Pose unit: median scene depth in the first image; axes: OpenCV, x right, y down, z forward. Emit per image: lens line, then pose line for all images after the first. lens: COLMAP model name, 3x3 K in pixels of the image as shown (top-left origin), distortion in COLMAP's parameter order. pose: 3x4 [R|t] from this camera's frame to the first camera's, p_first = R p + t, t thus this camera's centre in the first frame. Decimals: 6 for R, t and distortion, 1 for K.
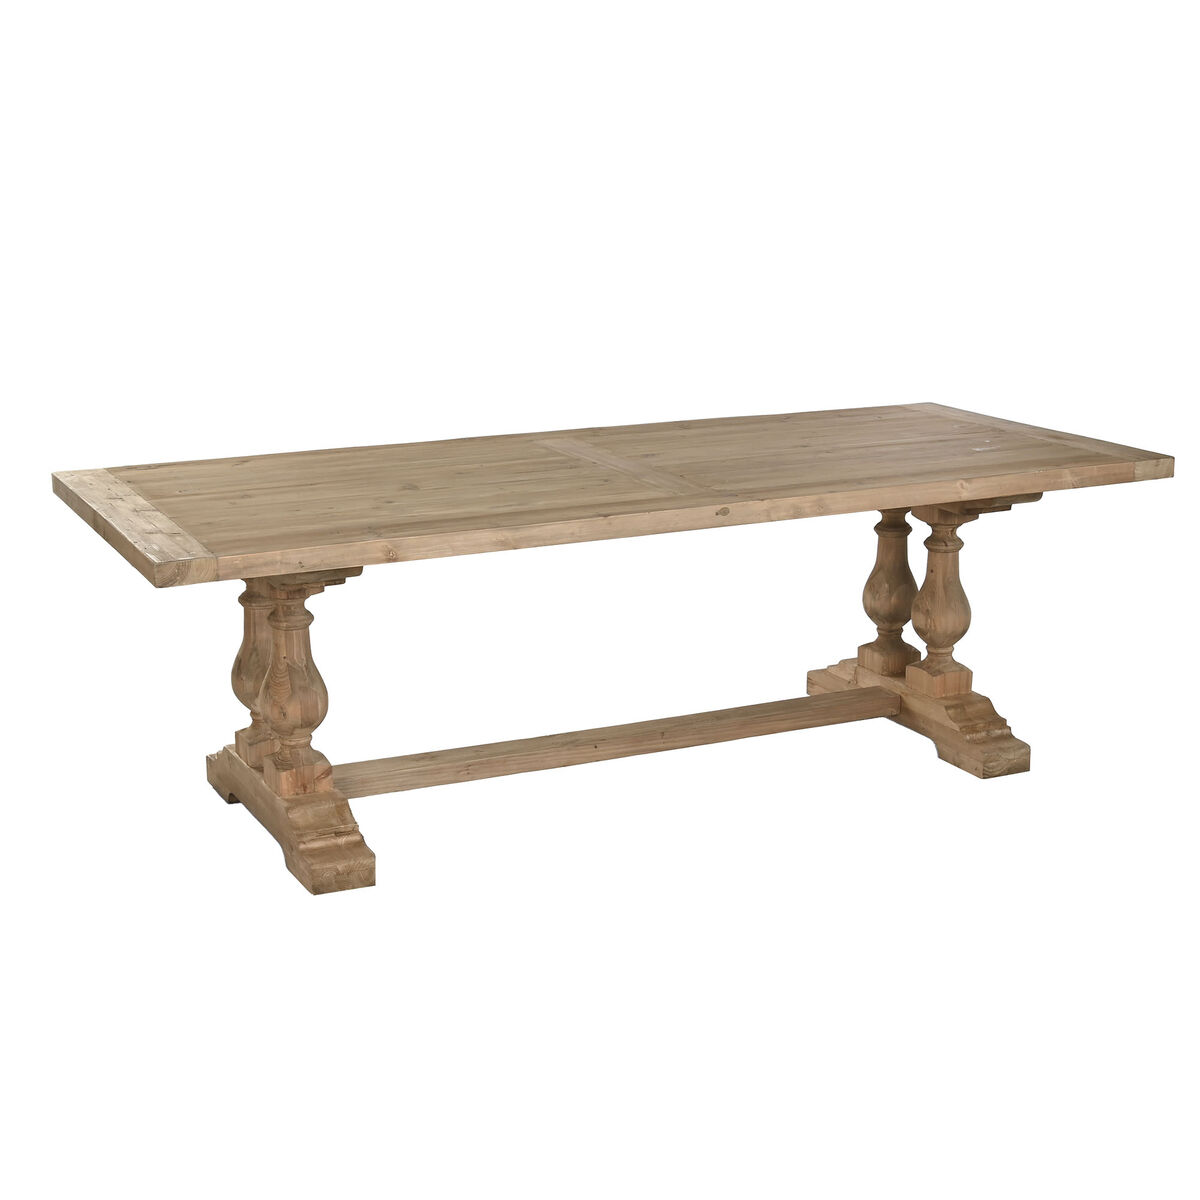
lens RADIAL K [[2092.3, 0, 600.0], [0, 2092.3, 600.0], [0, 0, 1]] dist [0.039099, 0.064169]
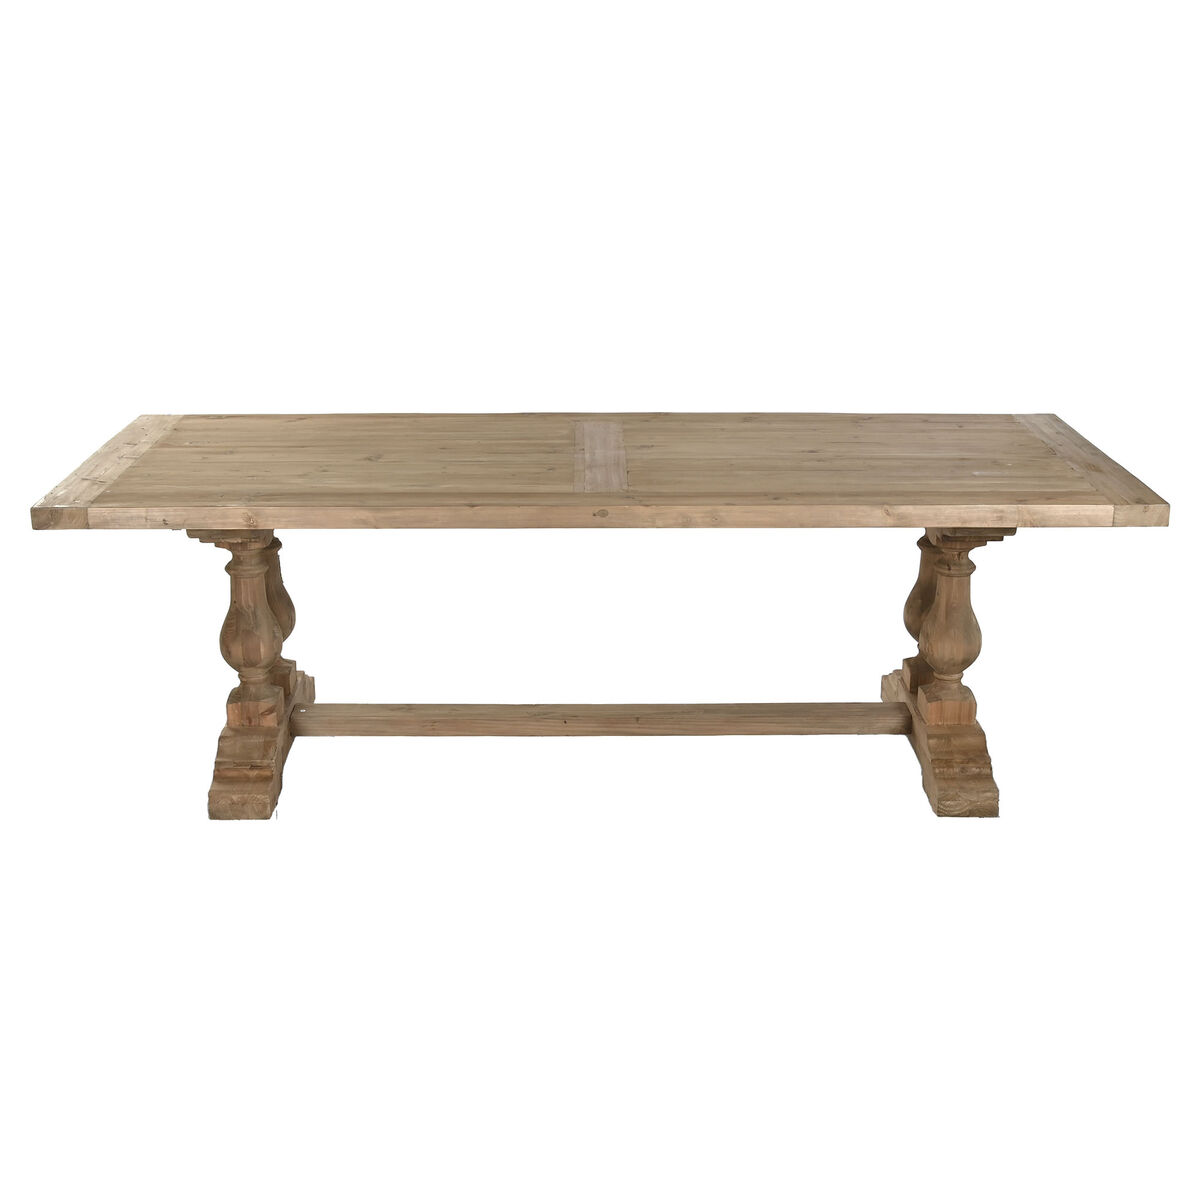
lens RADIAL K [[1835.1, 0, 600.0], [0, 1835.1, 600.0], [0, 0, 1]] dist [0.002051, -0.021149]
pose [[0.908180, 0.126873, -0.398890, 0.358170], [-0.107361, 0.991683, 0.070984, -0.054792], [0.404578, -0.021641, 0.914247, 0.169371]]
